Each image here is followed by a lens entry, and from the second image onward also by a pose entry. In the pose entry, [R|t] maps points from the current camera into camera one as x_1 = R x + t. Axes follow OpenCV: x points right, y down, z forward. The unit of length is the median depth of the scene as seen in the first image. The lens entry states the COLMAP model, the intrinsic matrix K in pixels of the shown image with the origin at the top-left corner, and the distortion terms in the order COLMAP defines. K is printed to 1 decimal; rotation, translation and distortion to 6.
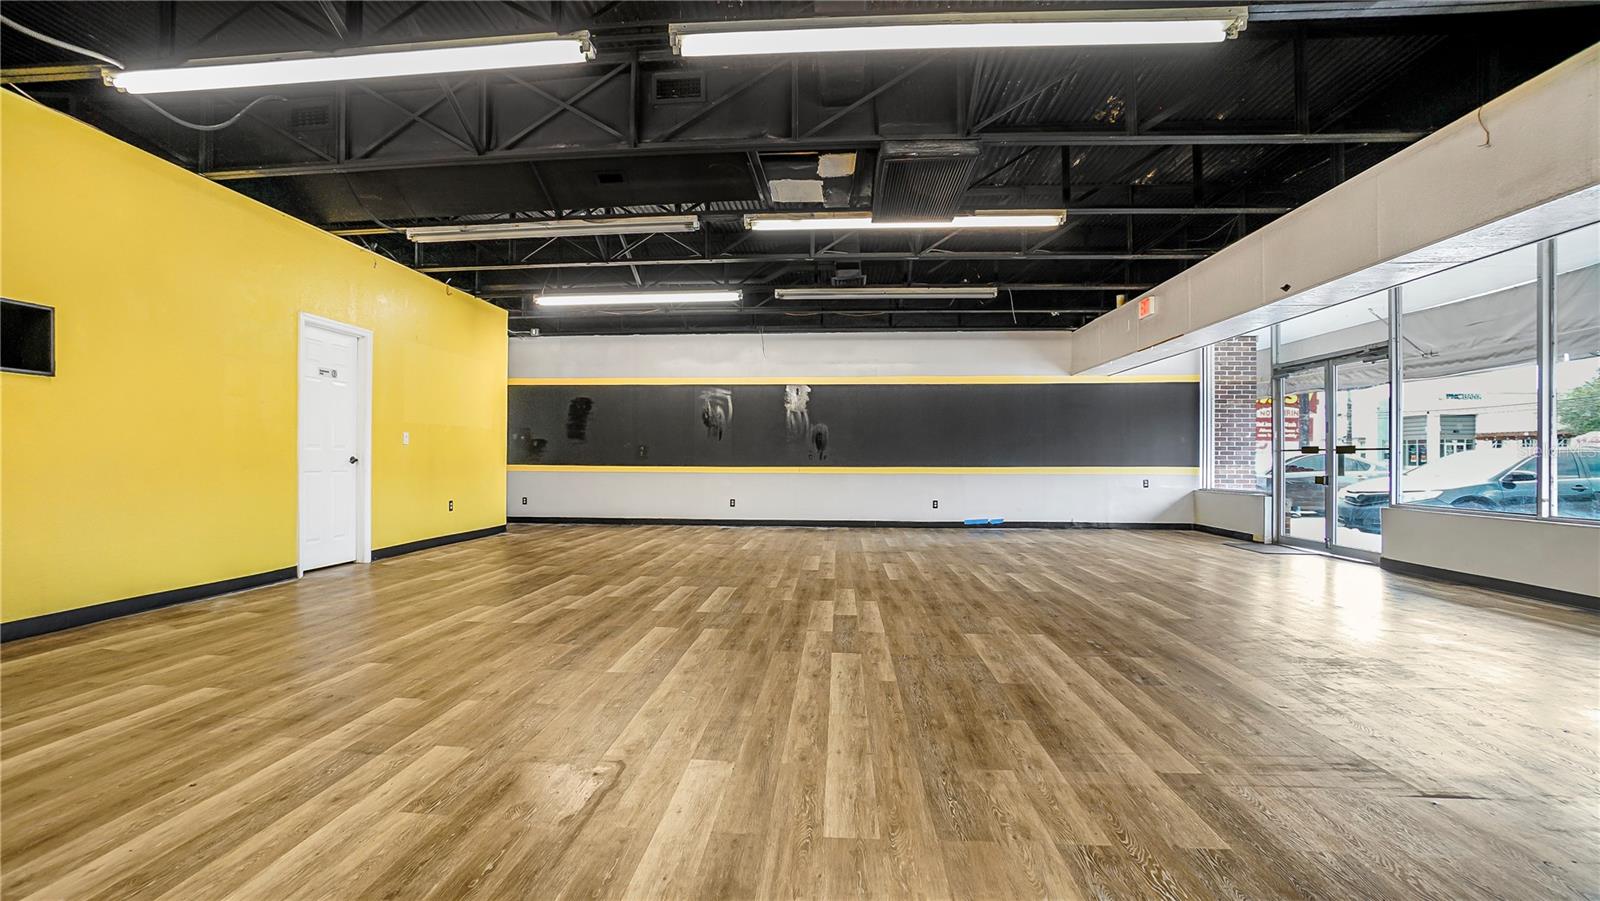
lens RADIAL K [[718.4, 0, 800.0], [0, 718.4, 450.5], [0, 0, 1]] dist [-0.012875, 0.000300]
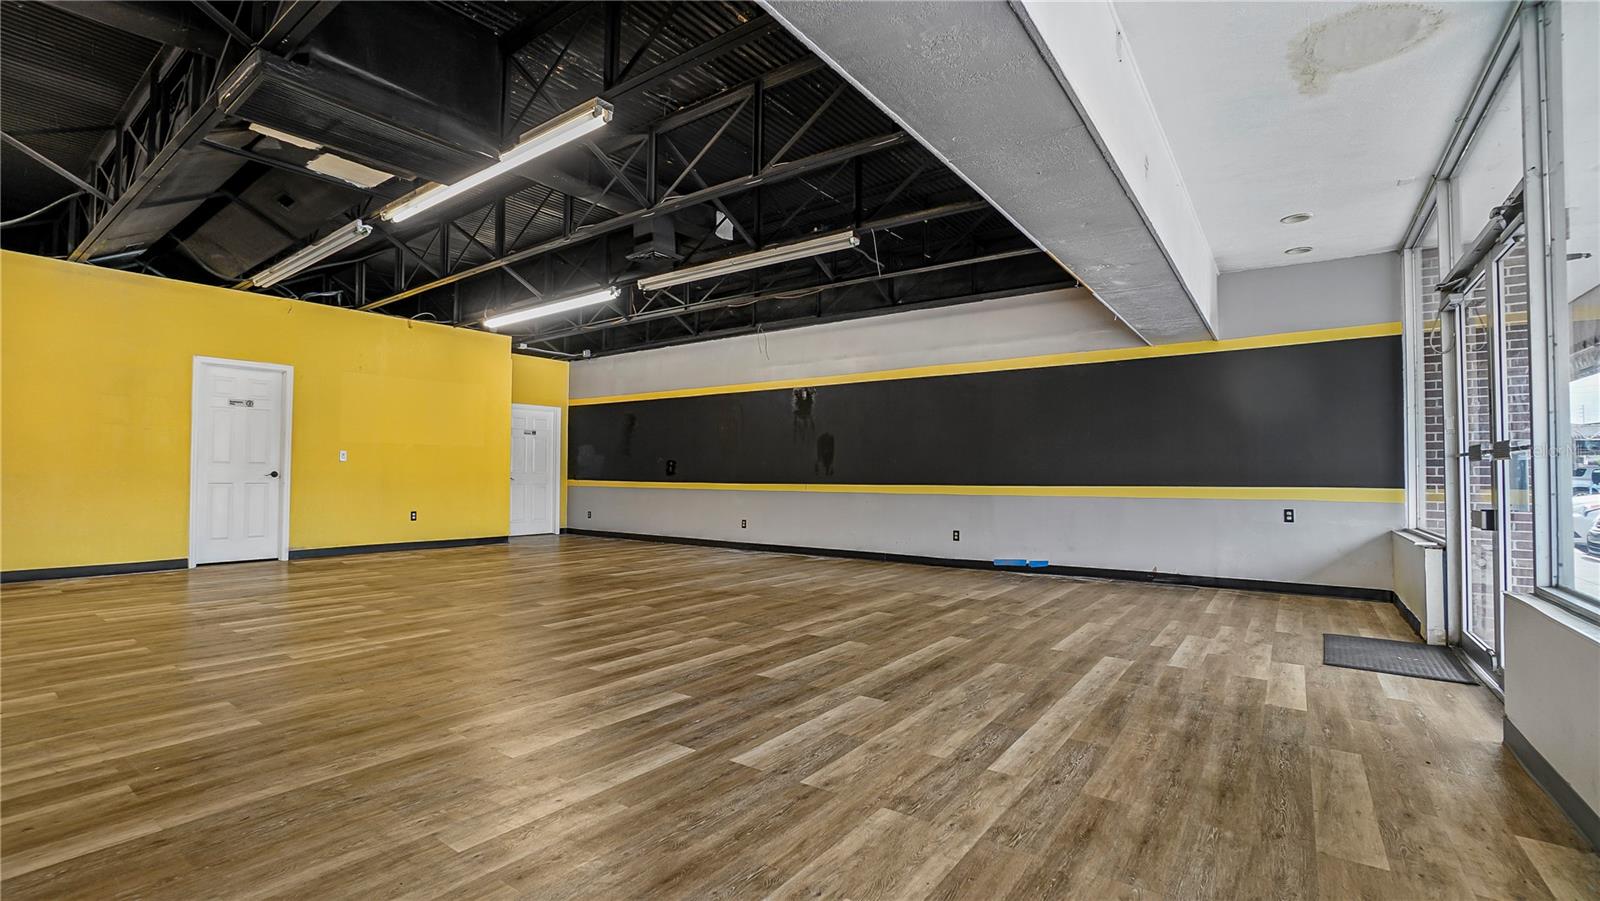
lens RADIAL K [[718.4, 0, 800.0], [0, 718.4, 450.5], [0, 0, 1]] dist [-0.012875, 0.000300]
pose [[0.835134, -0.020150, -0.549677, 0.625983], [0.005699, 0.999592, -0.027986, 0.009710], [0.550017, 0.020239, 0.834908, 0.389009]]
